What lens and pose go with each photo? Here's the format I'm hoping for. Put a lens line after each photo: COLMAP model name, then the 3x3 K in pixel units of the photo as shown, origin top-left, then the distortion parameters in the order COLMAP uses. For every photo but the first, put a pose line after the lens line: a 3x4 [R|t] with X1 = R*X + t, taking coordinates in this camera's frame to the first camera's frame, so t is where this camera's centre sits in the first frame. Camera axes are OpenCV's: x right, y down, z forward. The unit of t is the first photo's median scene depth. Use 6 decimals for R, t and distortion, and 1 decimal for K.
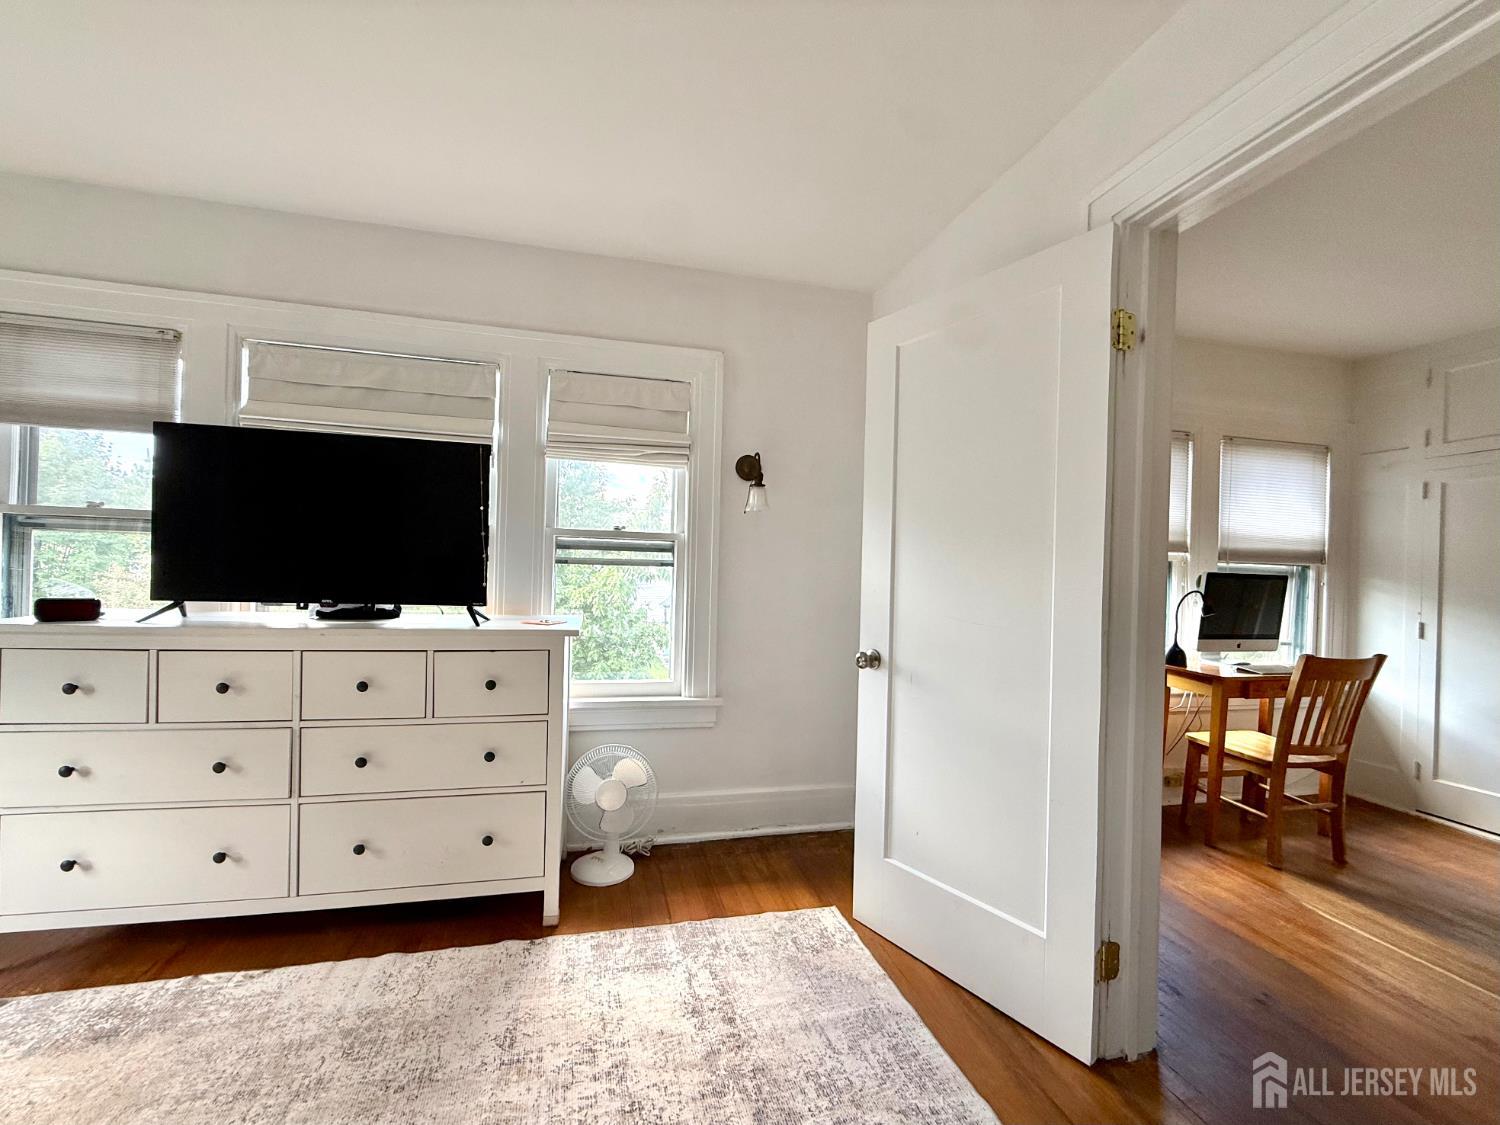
lens RADIAL K [[610.8, 0, 736.0], [0, 610.8, 578.5], [0, 0, 1]] dist [0.001683, -0.001017]
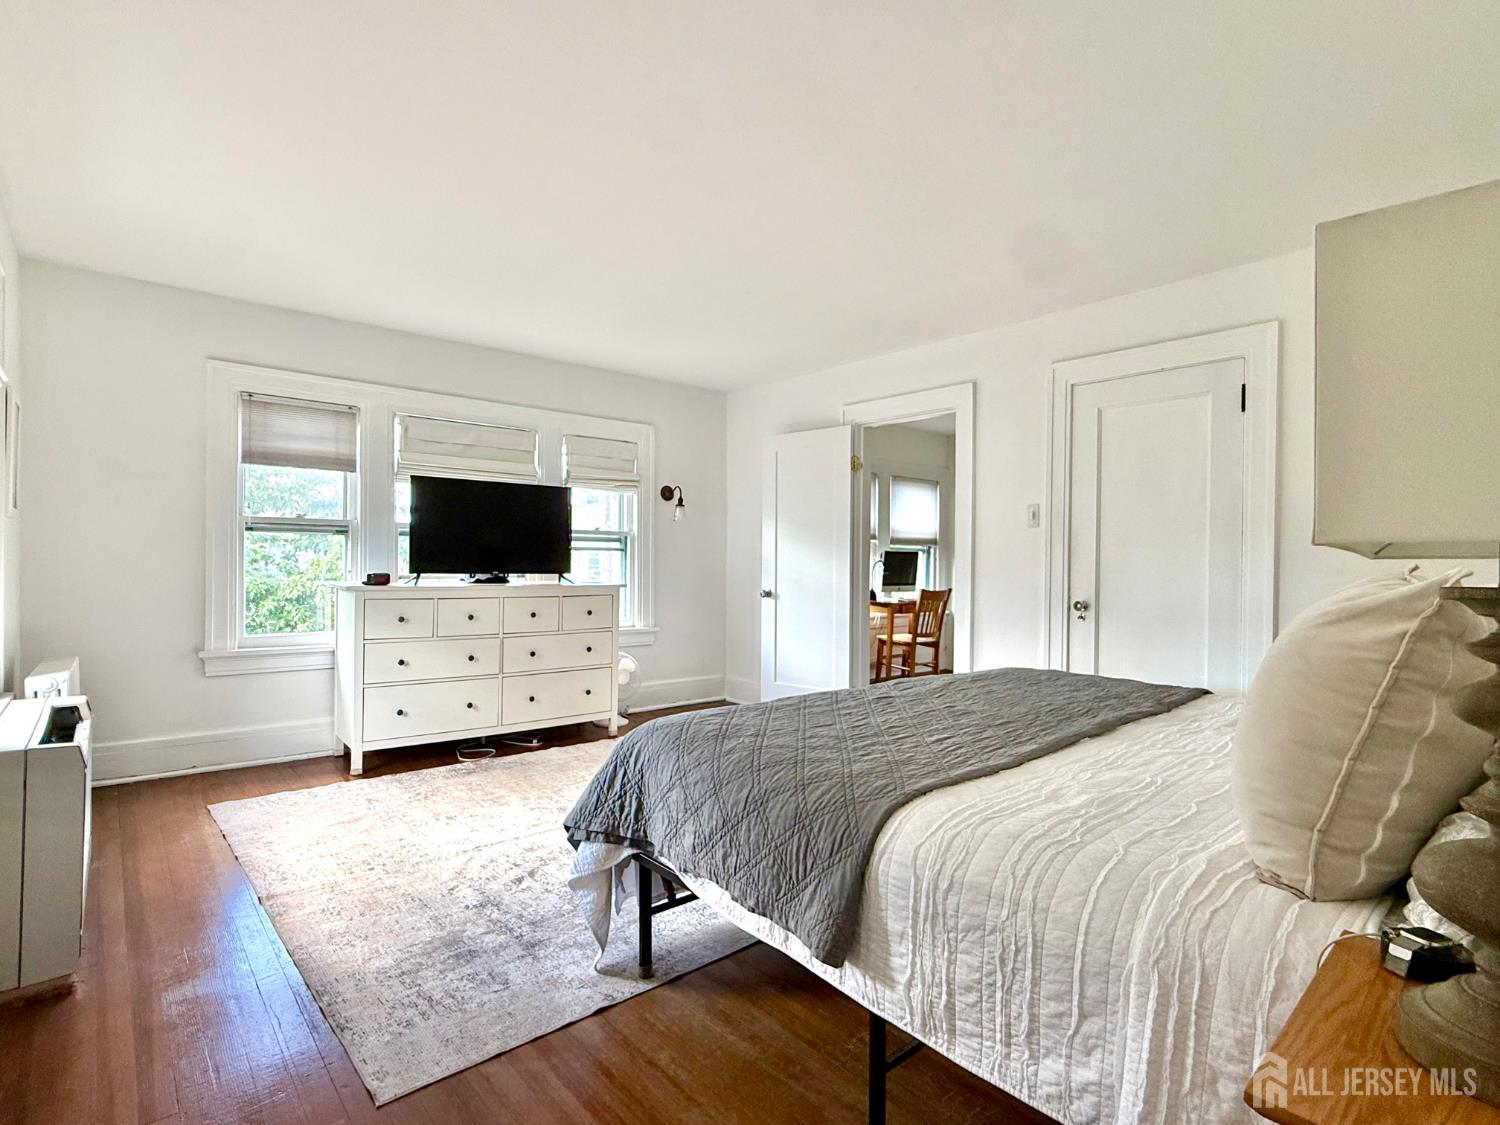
lens RADIAL K [[740.3, 0, 764.6], [0, 740.3, 558.5], [0, 0, 1]] dist [0.002749, 0.000432]
pose [[0.885601, -0.015396, 0.464192, -0.726415], [0.015578, 0.999873, 0.003443, -0.000487], [-0.464186, 0.004182, 0.885728, -0.997350]]
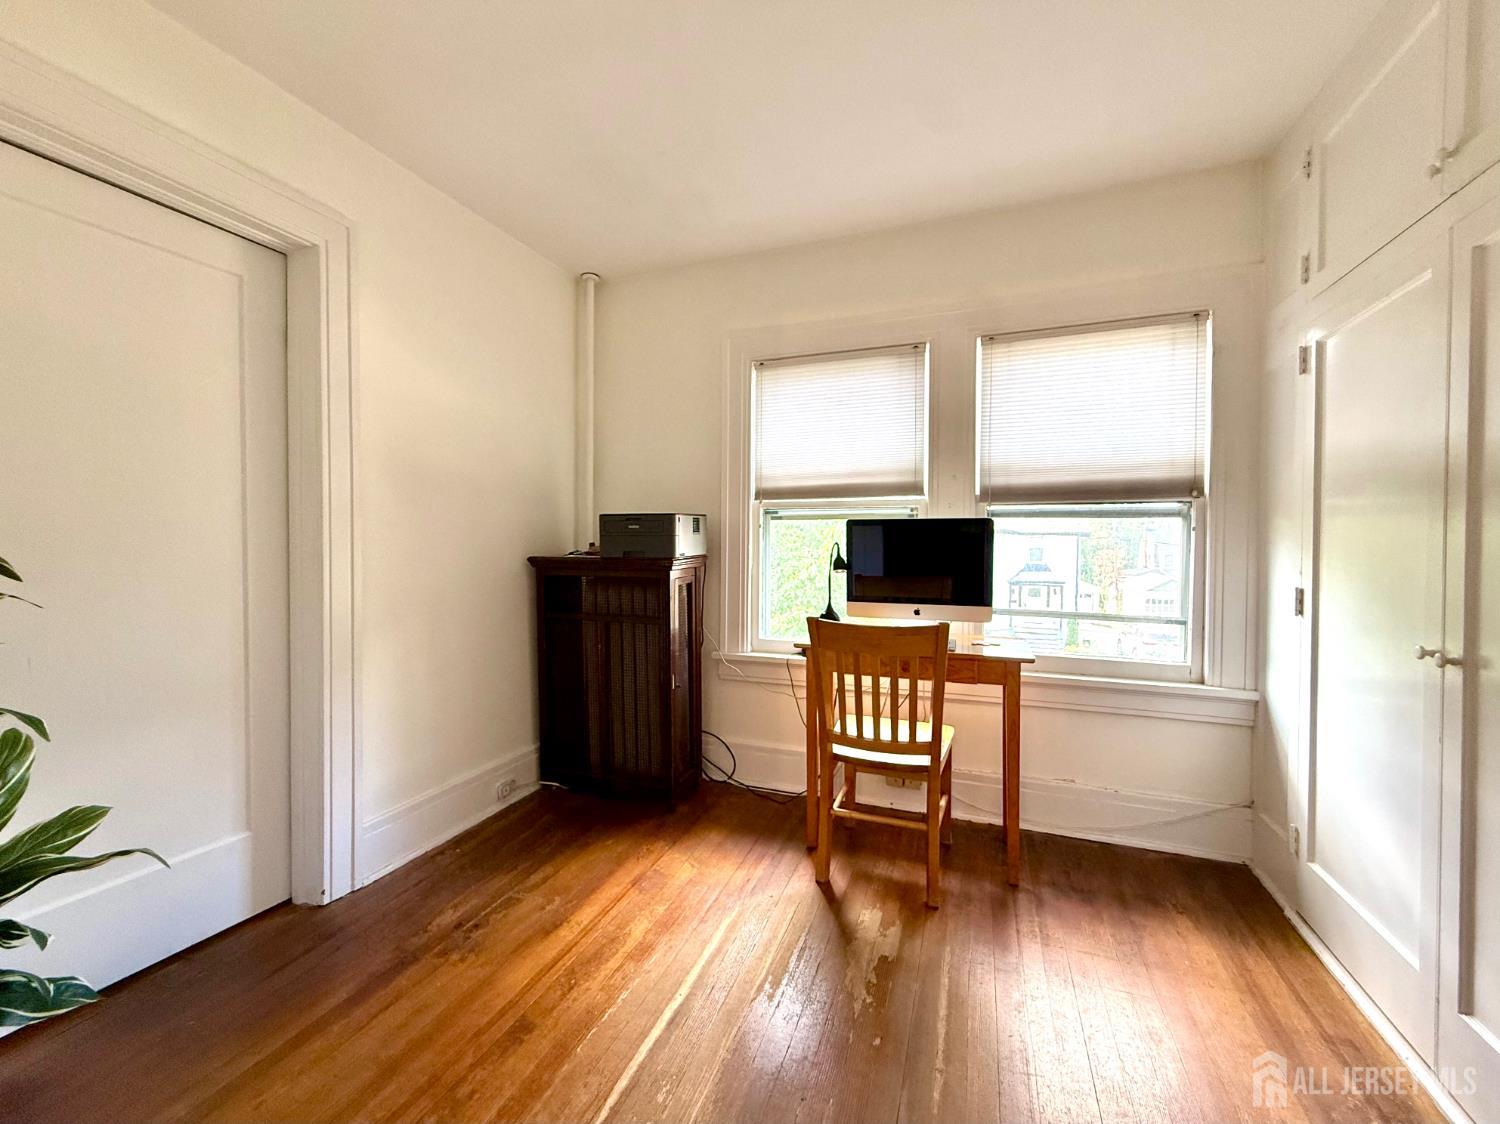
lens RADIAL K [[610.8, 0, 750.5], [0, 610.8, 554.3], [0, 0, 1]] dist [0.001683, -0.001017]
pose [[0.813977, -0.010193, -0.580808, 1.293239], [0.009832, 0.999945, -0.003771, 0.045152], [0.580815, -0.002641, 0.814032, 0.290985]]
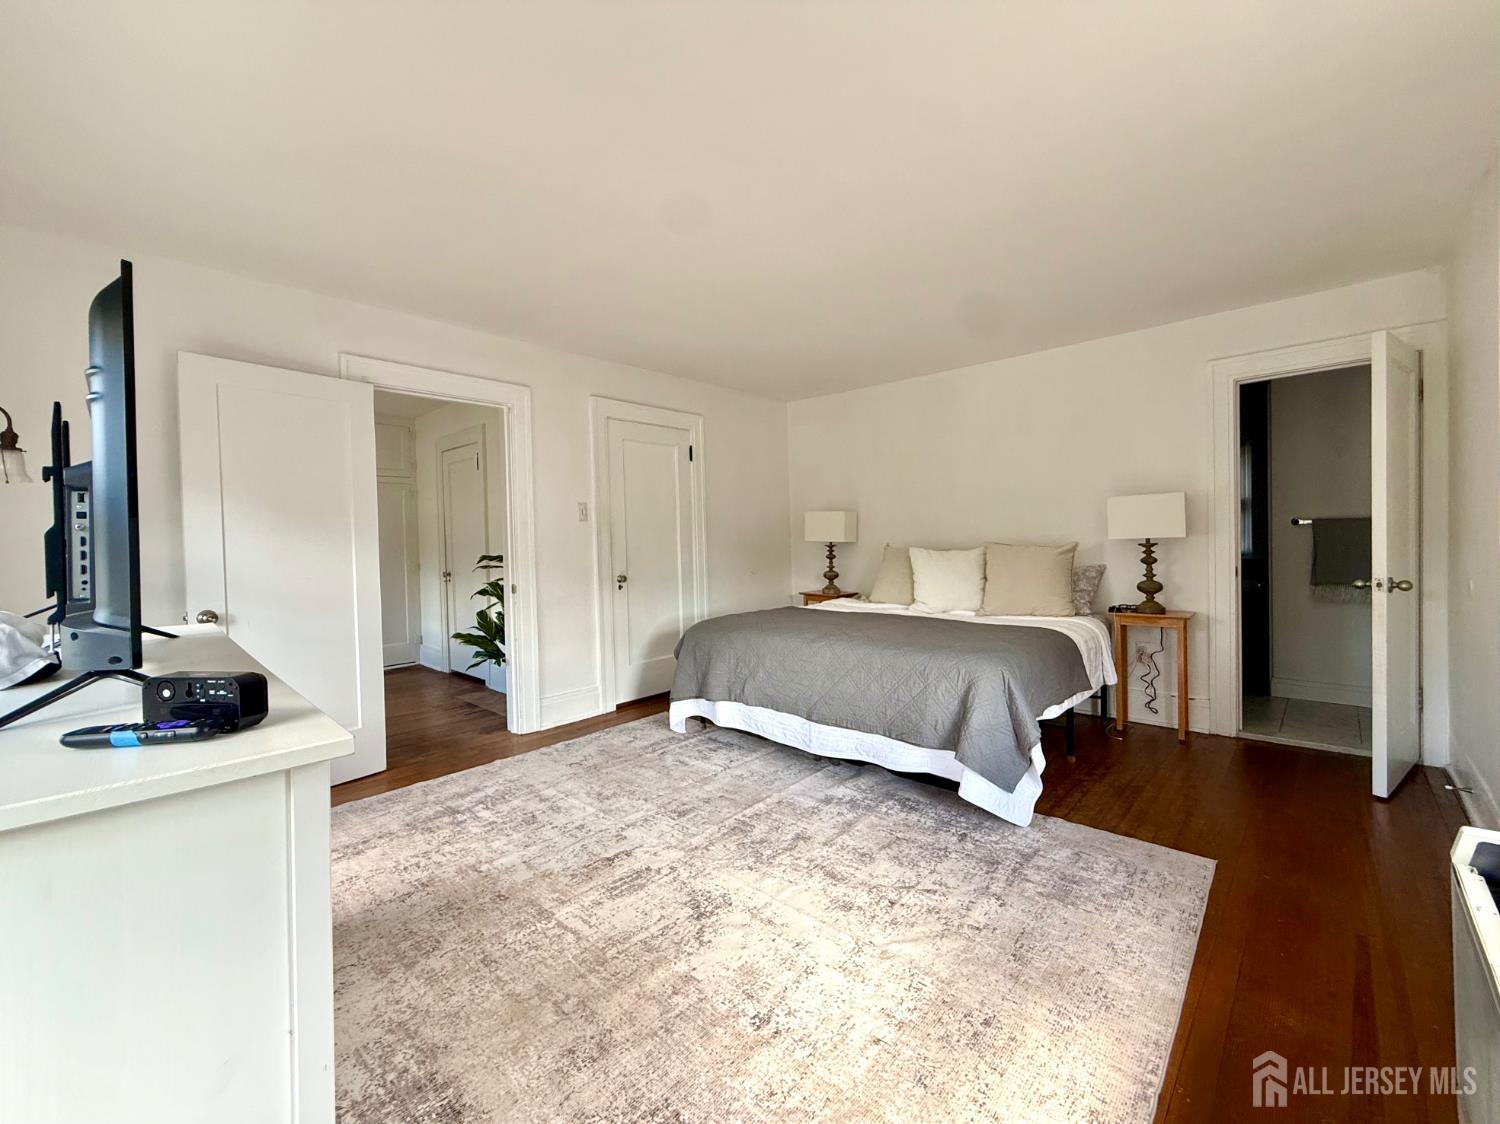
lens RADIAL K [[610.8, 0, 724.2], [0, 610.8, 544.2], [0, 0, 1]] dist [0.001683, -0.001017]
pose [[-0.514452, -0.024142, 0.857179, -1.078387], [0.013298, 0.999259, 0.036124, -0.043856], [-0.857416, 0.029983, -0.513750, 0.601221]]
